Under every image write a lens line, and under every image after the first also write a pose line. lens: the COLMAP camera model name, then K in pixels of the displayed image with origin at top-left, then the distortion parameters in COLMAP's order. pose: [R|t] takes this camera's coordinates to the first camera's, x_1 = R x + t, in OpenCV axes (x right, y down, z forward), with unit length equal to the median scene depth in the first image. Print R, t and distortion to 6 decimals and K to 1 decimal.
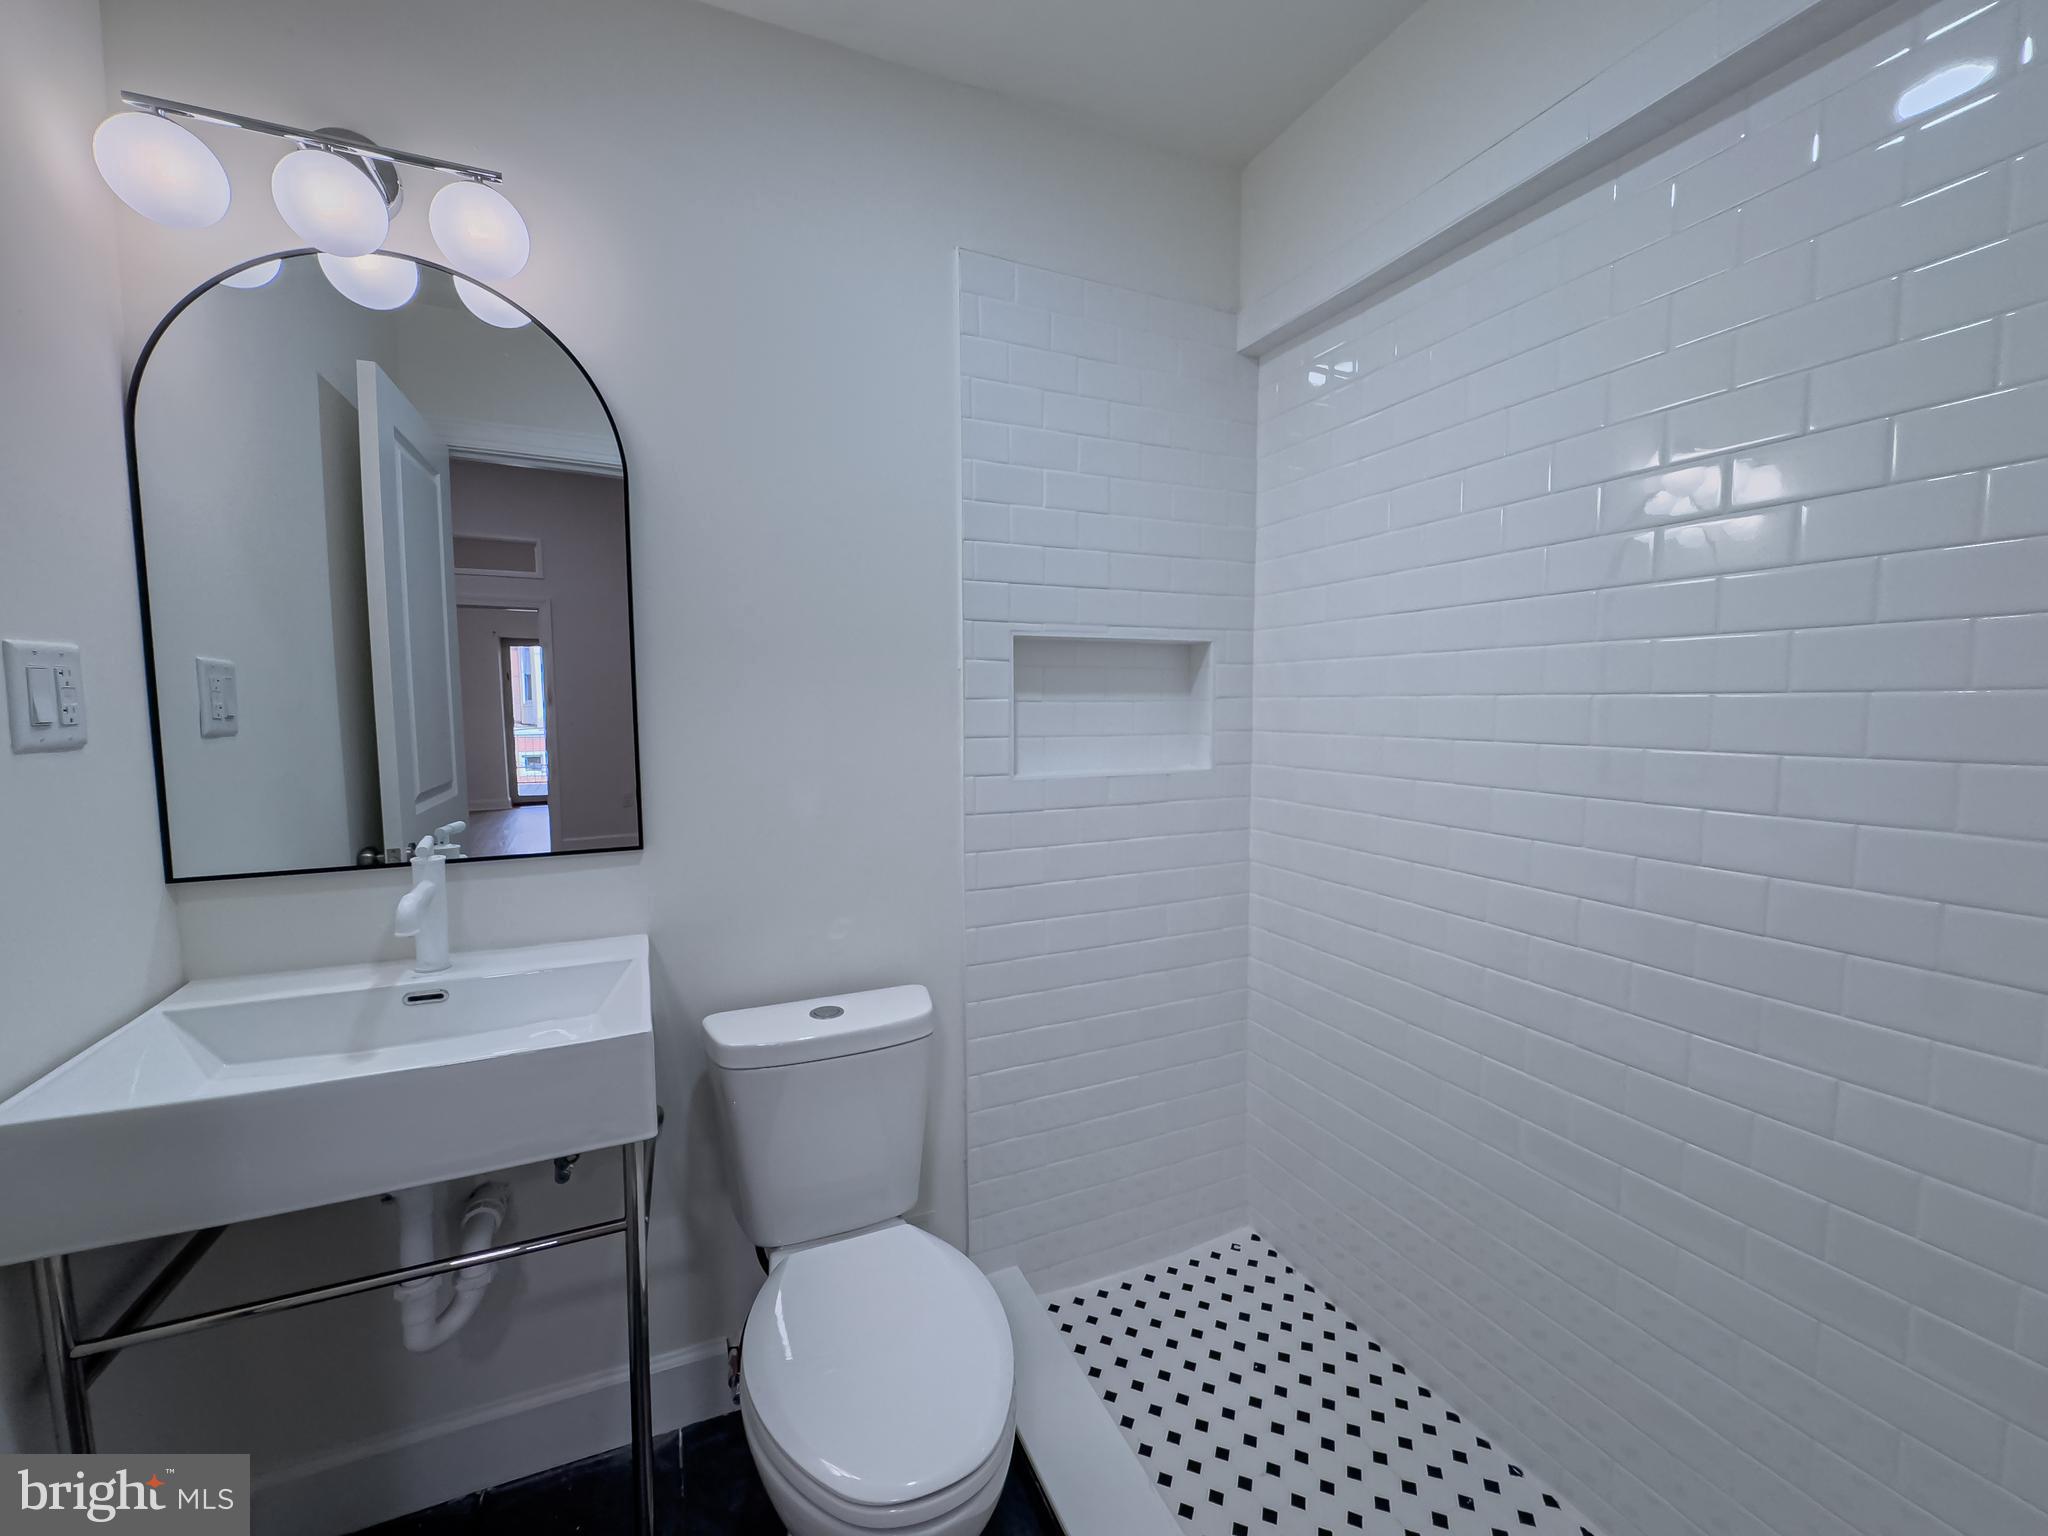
lens RADIAL K [[819.7, 0, 1024.0], [0, 819.7, 768.0], [0, 0, 1]] dist [-0.002449, -0.000138]
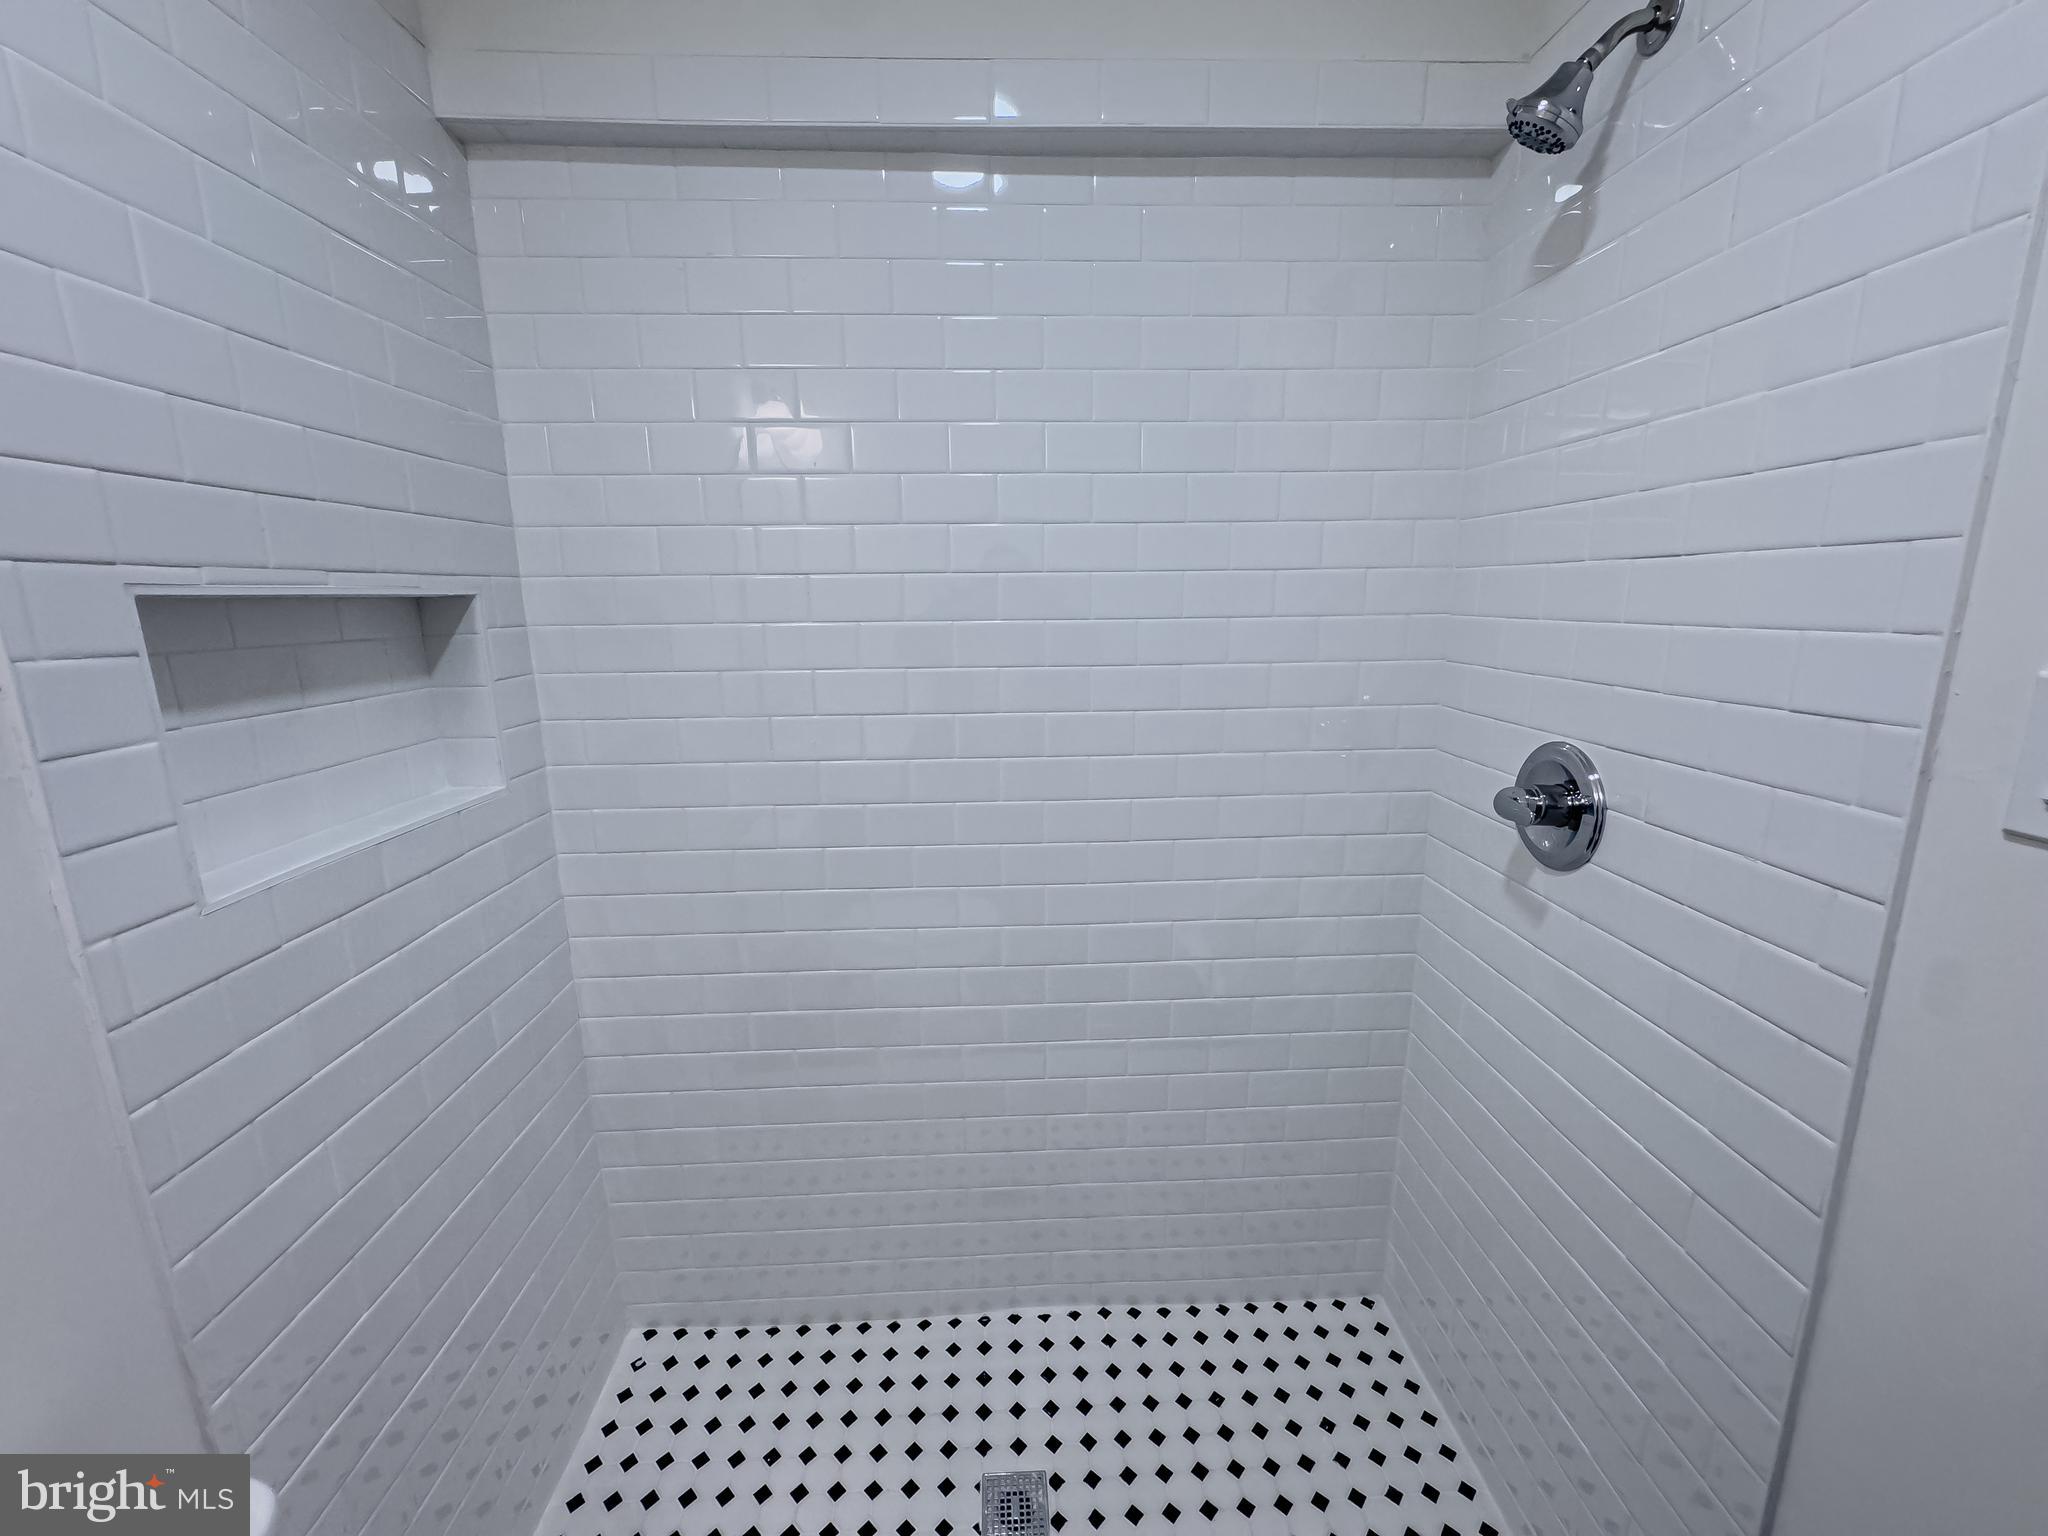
lens RADIAL K [[819.7, 0, 1024.0], [0, 819.7, 768.0], [0, 0, 1]] dist [-0.002449, -0.000138]
pose [[0.373828, -0.194796, 0.906812, -0.221905], [0.090634, 0.980689, 0.173302, -0.093004], [-0.923059, 0.017403, 0.384264, 0.356784]]
